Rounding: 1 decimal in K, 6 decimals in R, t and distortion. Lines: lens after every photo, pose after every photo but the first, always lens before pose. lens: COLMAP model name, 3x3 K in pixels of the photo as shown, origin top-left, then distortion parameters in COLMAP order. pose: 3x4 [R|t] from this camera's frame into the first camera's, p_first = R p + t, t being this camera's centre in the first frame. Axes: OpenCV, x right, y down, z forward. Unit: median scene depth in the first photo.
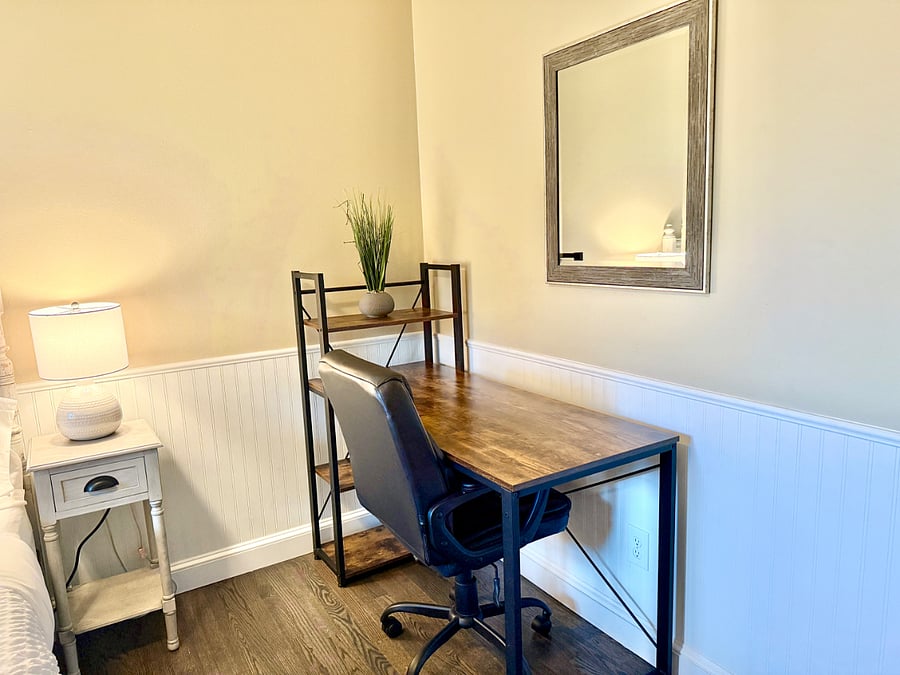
lens RADIAL K [[638.6, 0, 448.4], [0, 638.6, 345.3], [0, 0, 1]] dist [0.007521, -0.003889]
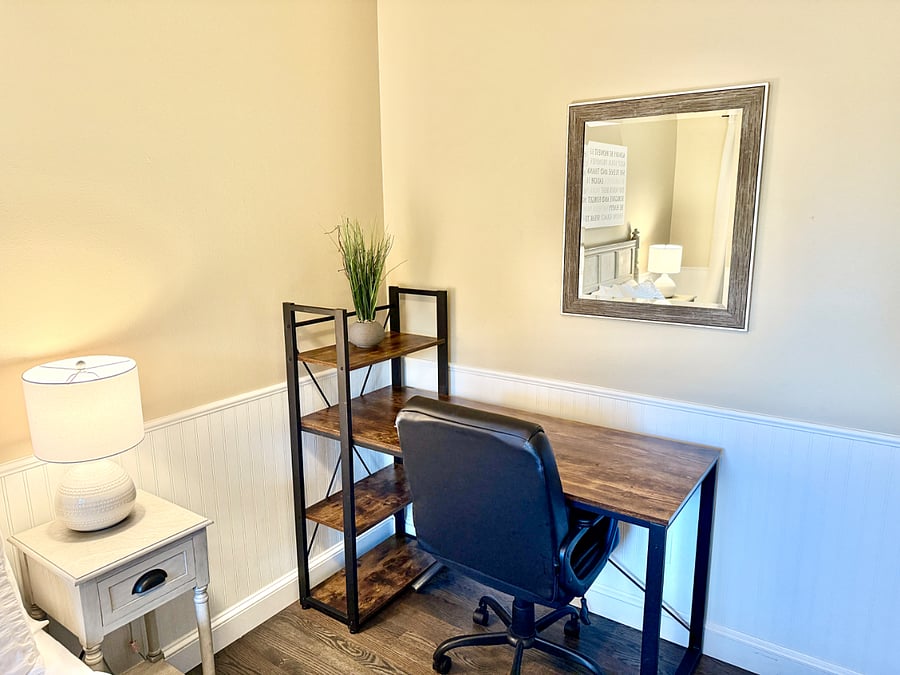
lens RADIAL K [[634.3, 0, 450.0], [0, 634.3, 337.5], [0, 0, 1]] dist [-0.000112, -0.000589]
pose [[0.923822, -0.046071, 0.380039, -0.455581], [0.039519, 0.998905, 0.025027, -0.098356], [-0.380776, -0.008102, 0.924632, 0.089282]]
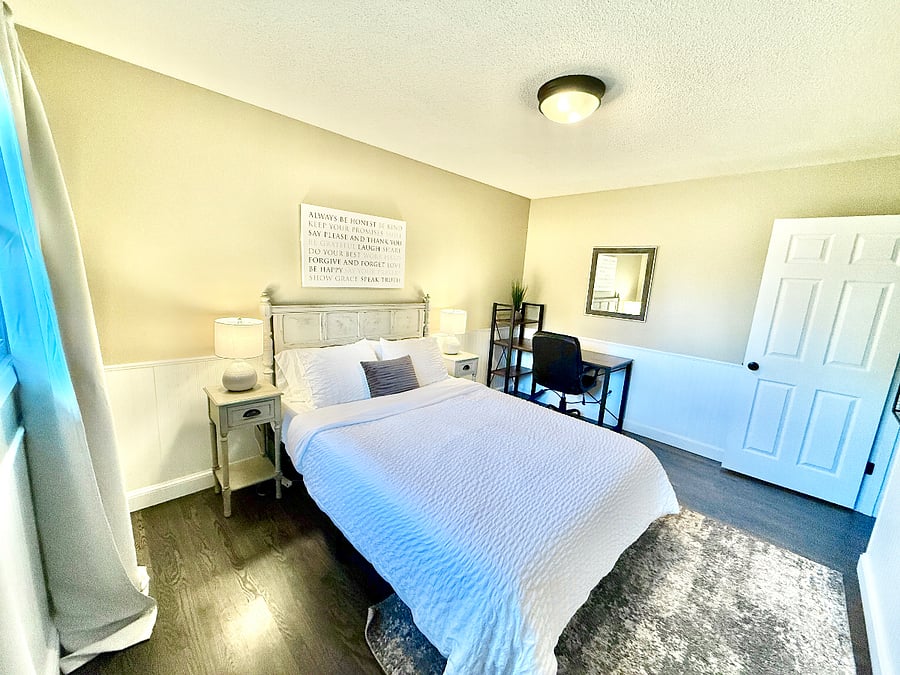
lens RADIAL K [[360.0, 0, 450.0], [0, 360.0, 337.5], [0, 0, 1]] dist [-0.000066, -0.000073]
pose [[0.971837, 0.064406, 0.226680, -0.979089], [-0.064983, 0.997874, -0.004922, 0.076985], [-0.226515, -0.009947, 0.973957, -0.671111]]
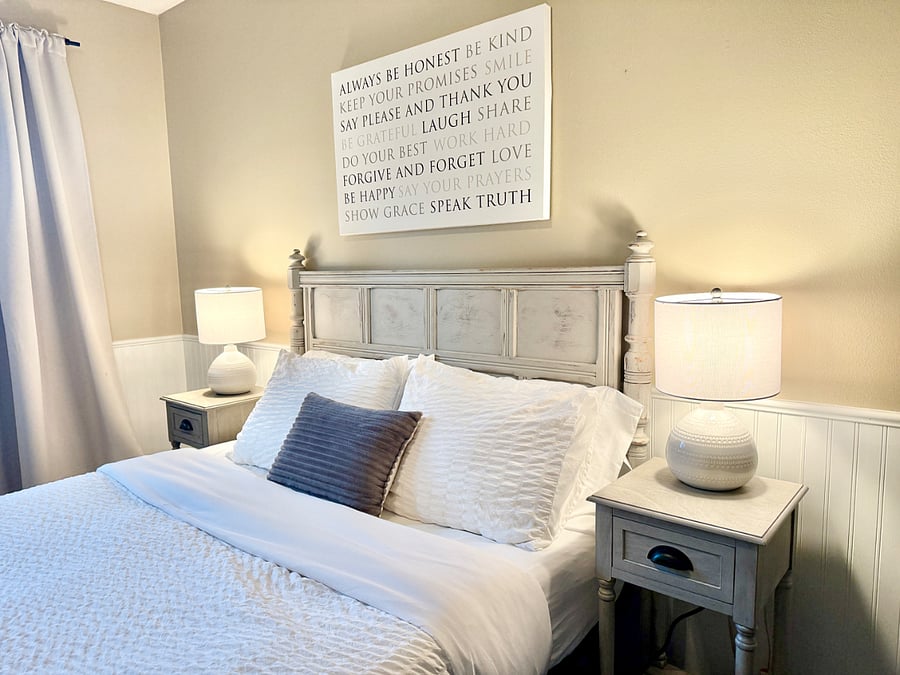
lens RADIAL K [[629.2, 0, 448.8], [0, 629.2, 351.0], [0, 0, 1]] dist [0.049778, -0.064257]
pose [[0.305569, 0.167853, -0.937258, -0.025076], [-0.153204, 0.980181, 0.125592, -0.042054], [0.939764, 0.105214, 0.325229, 0.513442]]
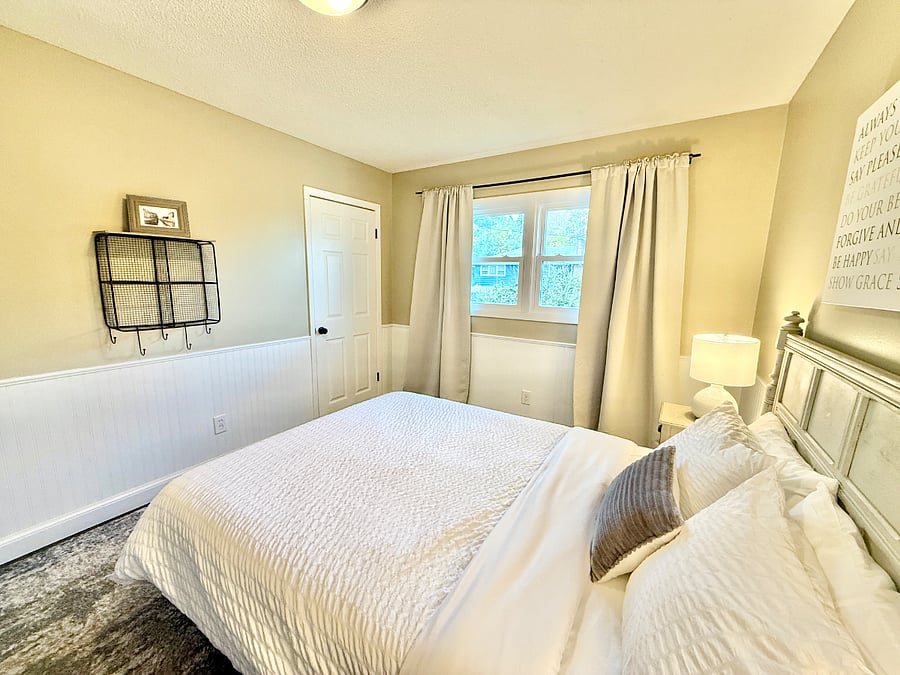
lens RADIAL K [[360.0, 0, 450.0], [0, 360.0, 337.5], [0, 0, 1]] dist [-0.000066, -0.000073]
pose [[-0.898183, 0.091933, -0.429901, -0.402016], [-0.061714, 0.941839, 0.330348, -0.177496], [0.435268, 0.323244, -0.840271, 0.924892]]
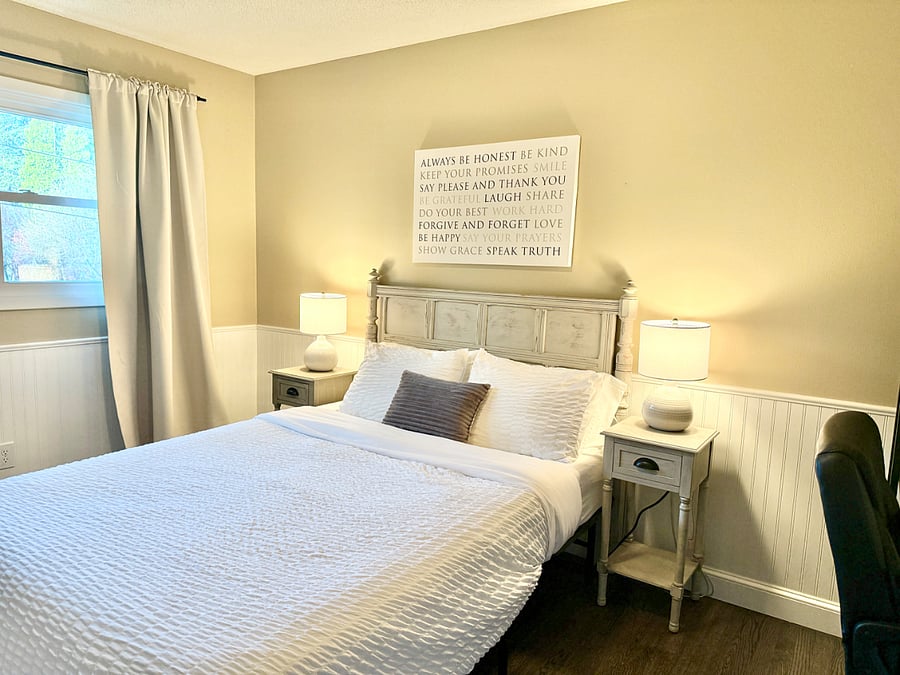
lens RADIAL K [[632.5, 0, 435.8], [0, 632.5, 348.8], [0, 0, 1]] dist [0.052678, -0.003315]
pose [[0.383125, 0.185607, -0.904857, 0.356870], [-0.207271, 0.971897, 0.111598, -0.051669], [0.900141, 0.144794, 0.410829, 0.088147]]
